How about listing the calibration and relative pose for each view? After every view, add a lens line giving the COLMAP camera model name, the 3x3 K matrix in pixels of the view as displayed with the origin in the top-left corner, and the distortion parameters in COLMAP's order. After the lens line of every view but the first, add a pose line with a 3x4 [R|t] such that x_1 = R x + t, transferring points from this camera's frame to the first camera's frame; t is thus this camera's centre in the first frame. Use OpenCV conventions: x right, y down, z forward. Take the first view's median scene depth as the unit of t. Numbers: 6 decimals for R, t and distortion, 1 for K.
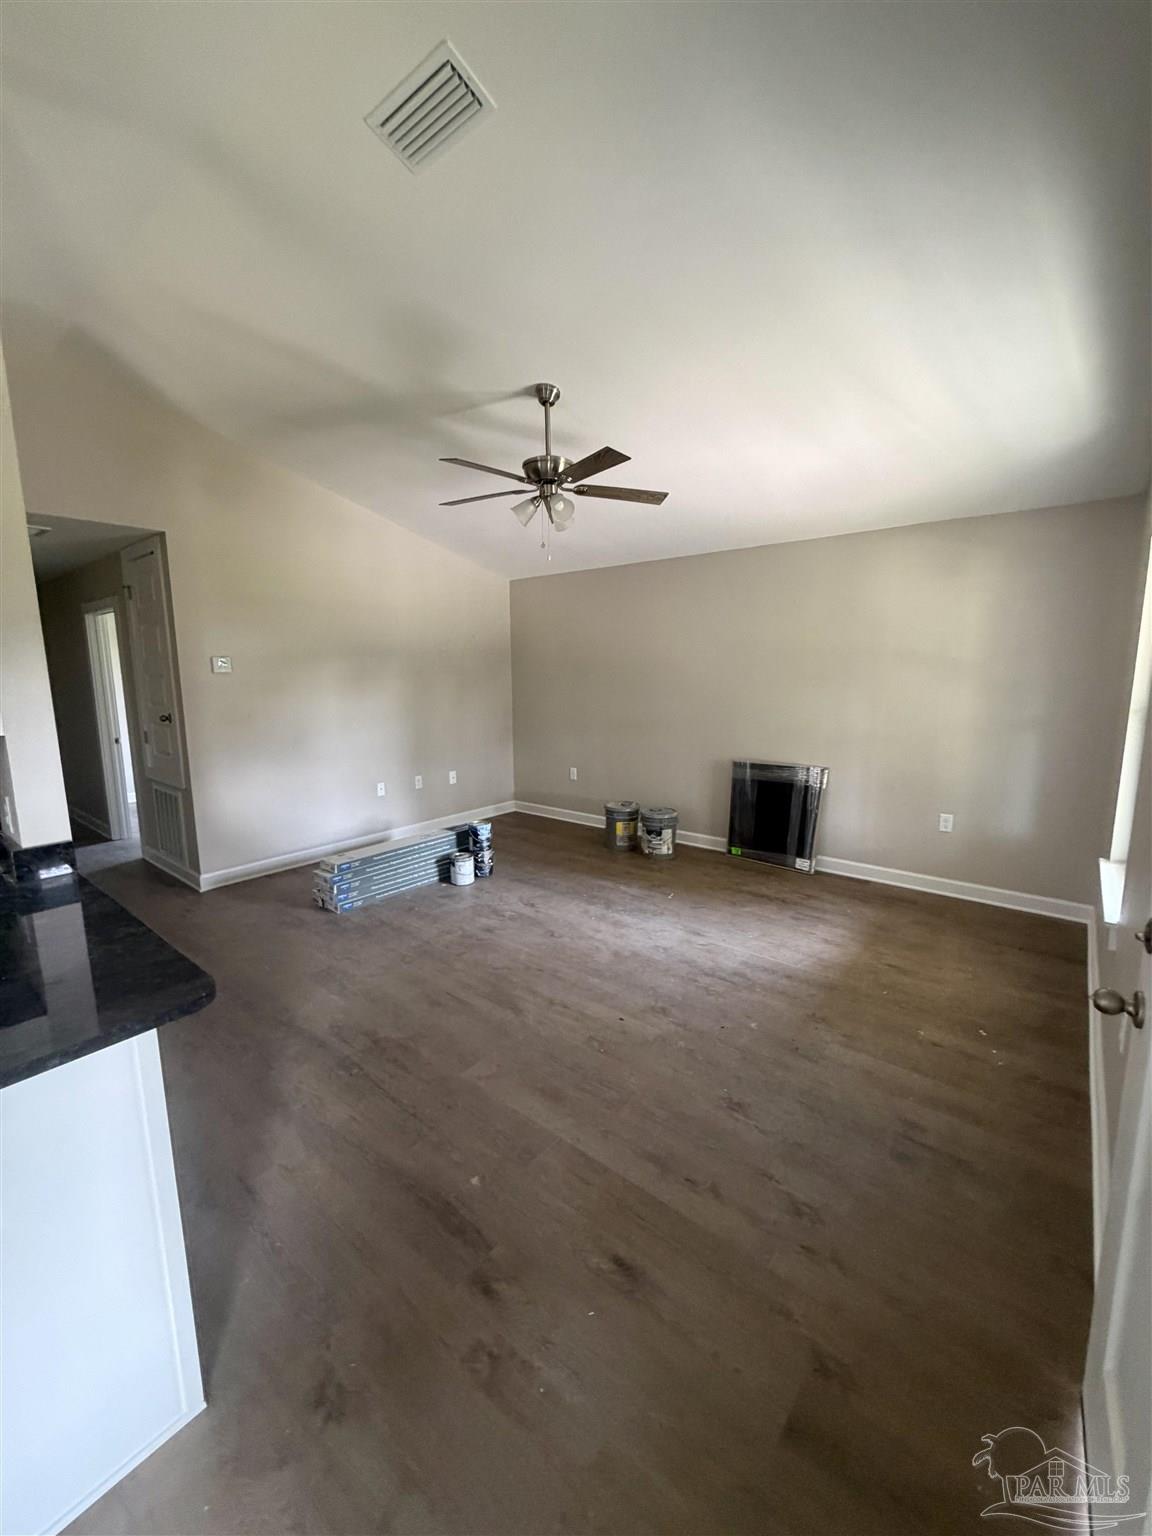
lens RADIAL K [[609.9, 0, 576.2], [0, 609.9, 763.5], [0, 0, 1]] dist [-0.001227, 0.000005]
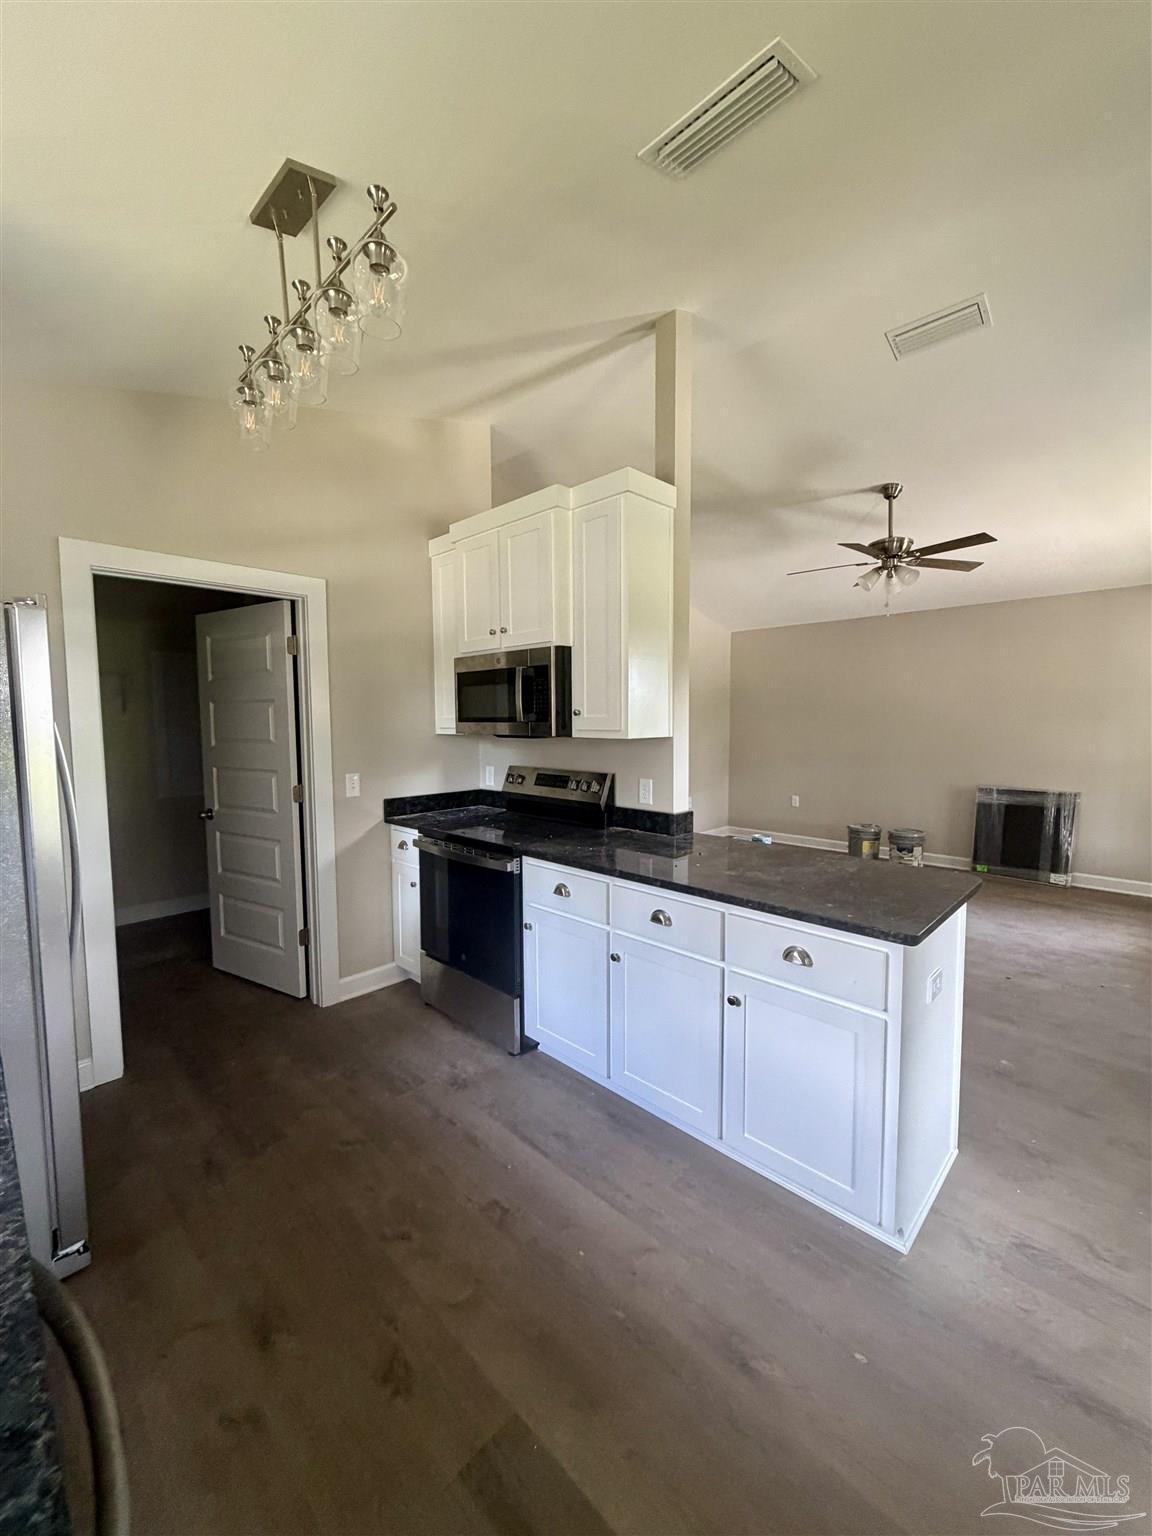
lens RADIAL K [[609.9, 0, 576.2], [0, 609.9, 763.5], [0, 0, 1]] dist [-0.001227, 0.000005]
pose [[0.995702, 0.008760, -0.092204, -0.433504], [-0.015925, 0.996883, -0.077268, 0.058505], [0.091240, 0.078405, 0.992738, -0.217978]]
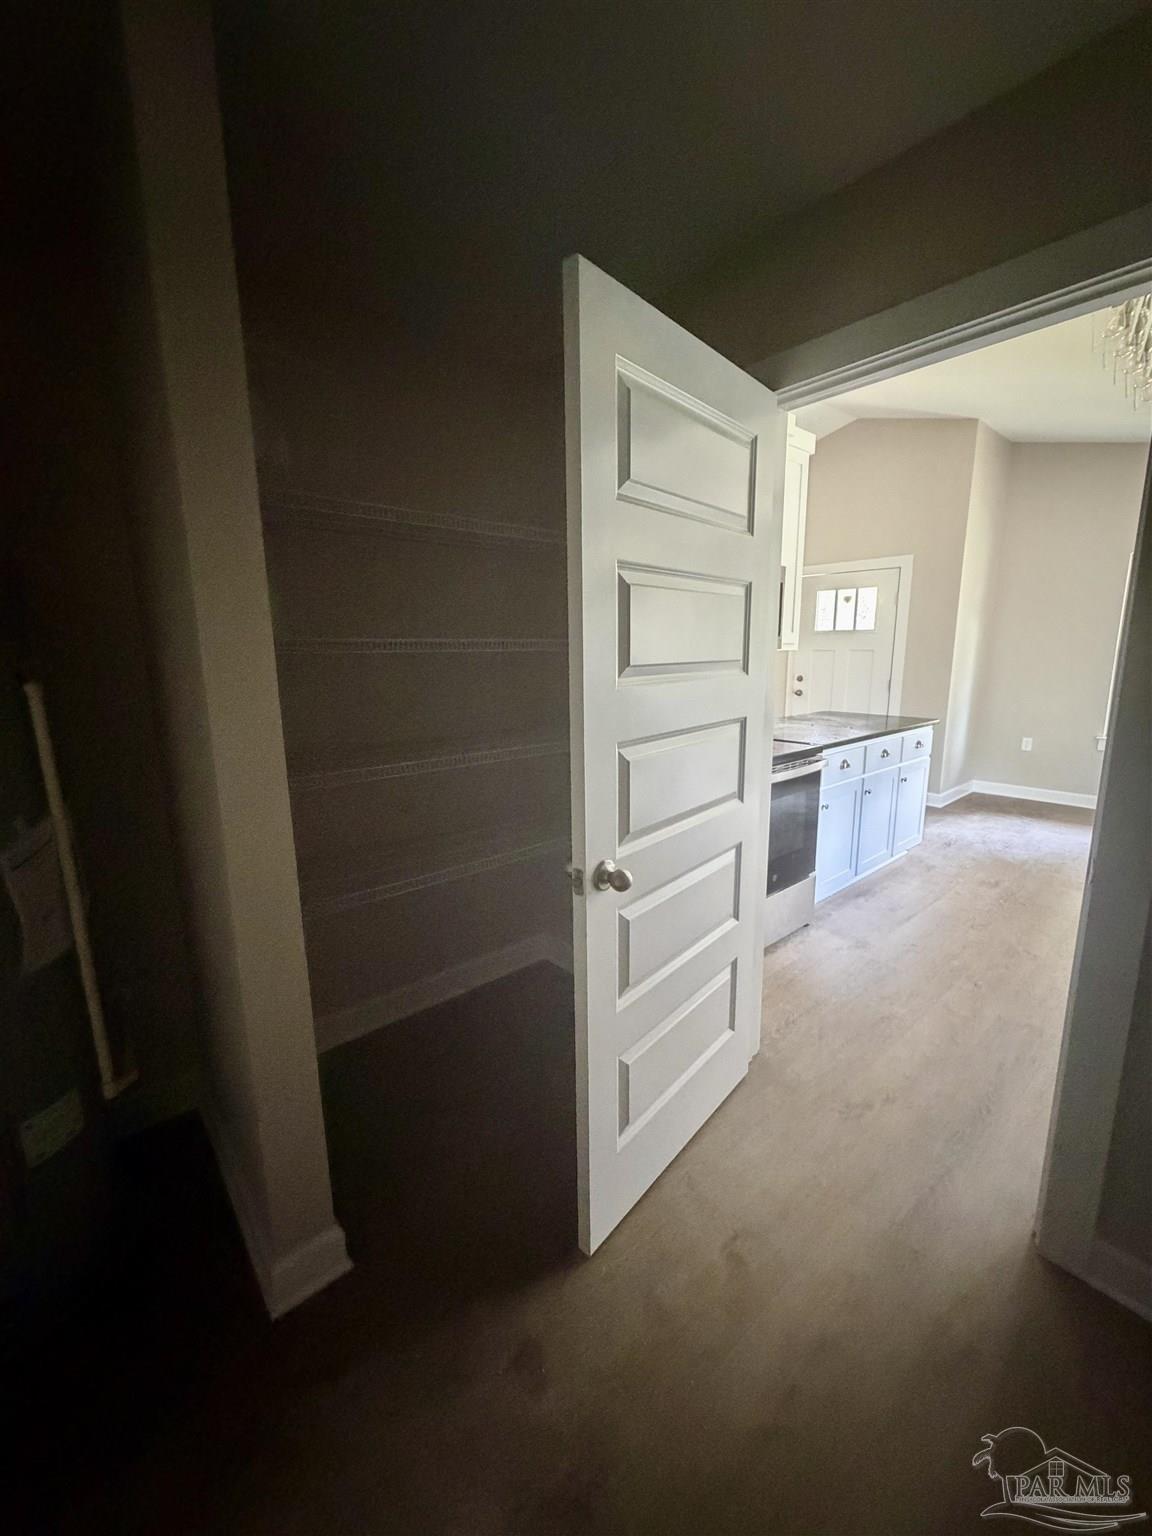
lens RADIAL K [[609.9, 0, 576.2], [0, 609.9, 763.5], [0, 0, 1]] dist [-0.001227, 0.000005]
pose [[0.171305, -0.173515, 0.969818, -1.249115], [0.156176, 0.976705, 0.147161, -0.025600], [-0.972761, 0.126253, 0.194414, 0.502631]]
